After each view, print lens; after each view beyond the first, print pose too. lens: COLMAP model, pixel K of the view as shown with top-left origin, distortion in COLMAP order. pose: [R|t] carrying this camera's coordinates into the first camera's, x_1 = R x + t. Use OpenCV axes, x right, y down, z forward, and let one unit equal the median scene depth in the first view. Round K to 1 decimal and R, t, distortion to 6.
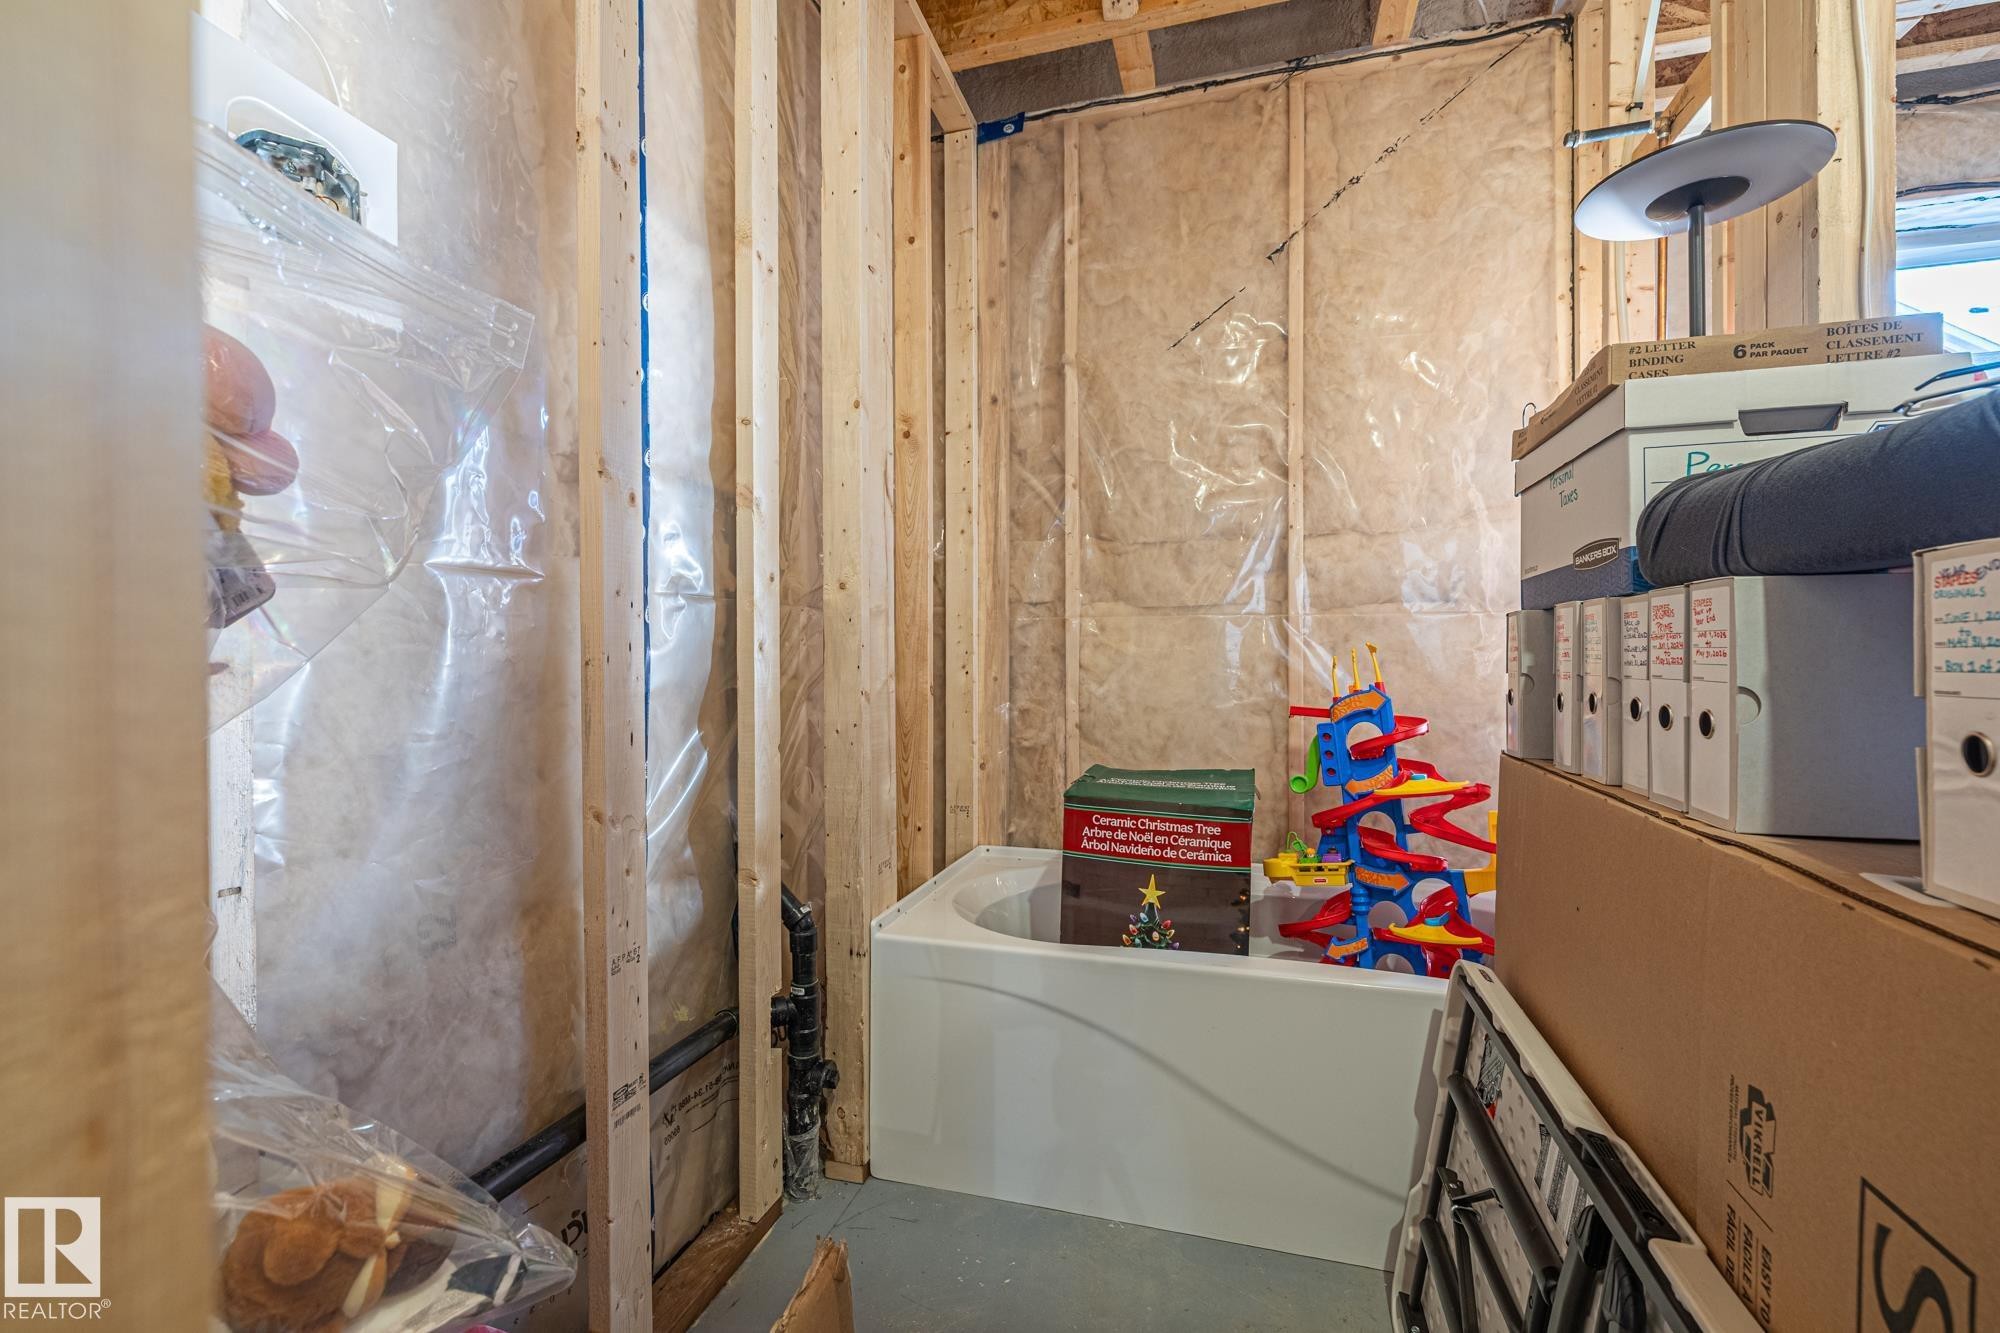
lens RADIAL K [[844.1, 0, 988.7], [0, 844.1, 662.0], [0, 0, 1]] dist [-0.001184, -0.000092]
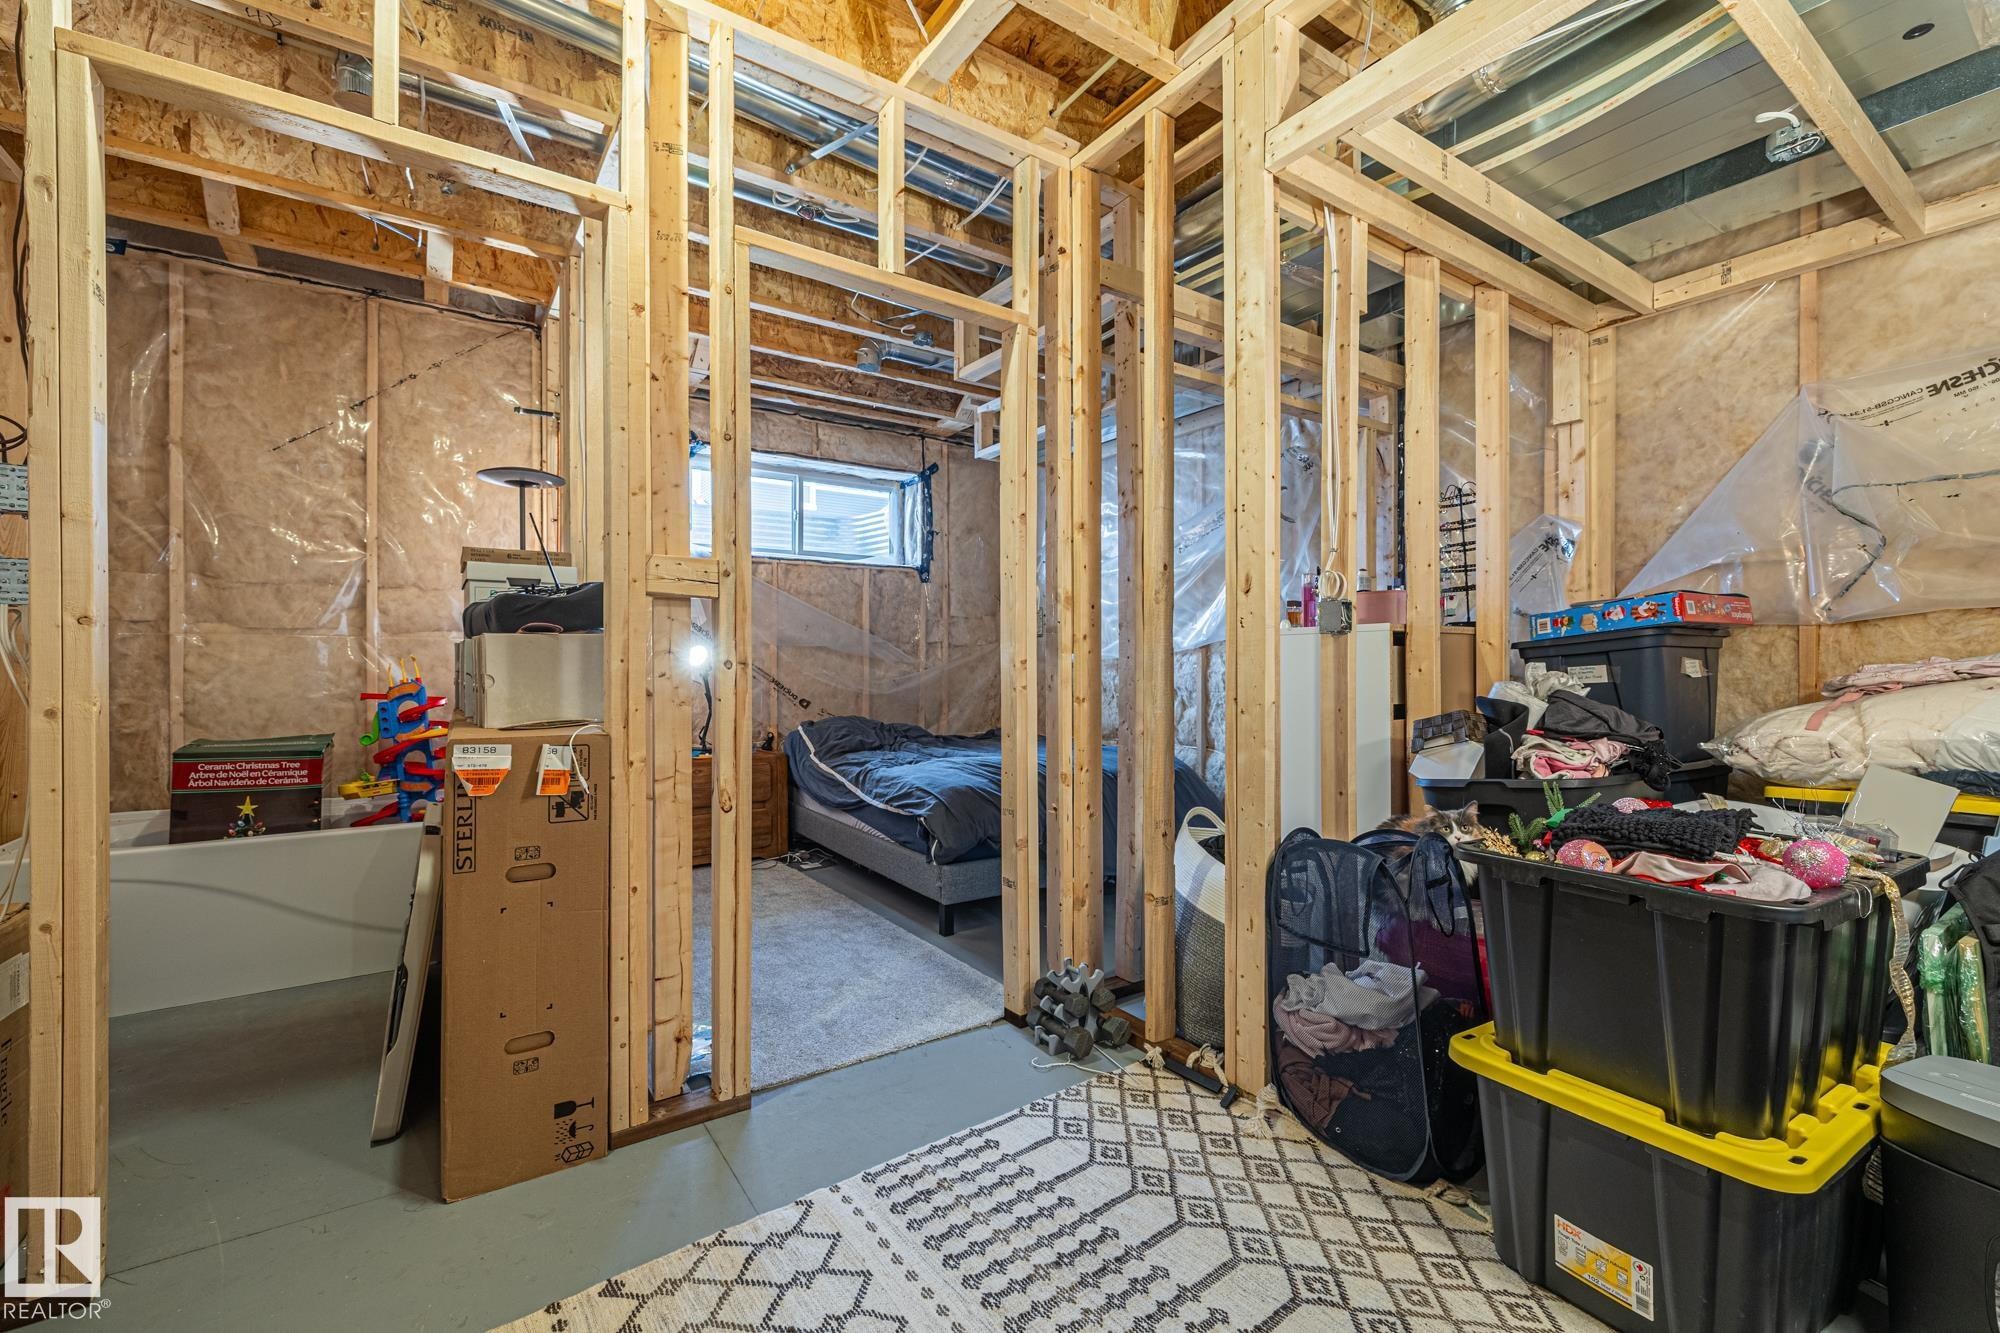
lens RADIAL K [[844.1, 0, 988.7], [0, 844.1, 662.0], [0, 0, 1]] dist [-0.001184, -0.000092]
pose [[0.636801, 0.002781, 0.771023, -0.117737], [0.005734, 0.999949, -0.008343, 0.011356], [-0.771007, 0.009734, 0.636753, -0.888834]]
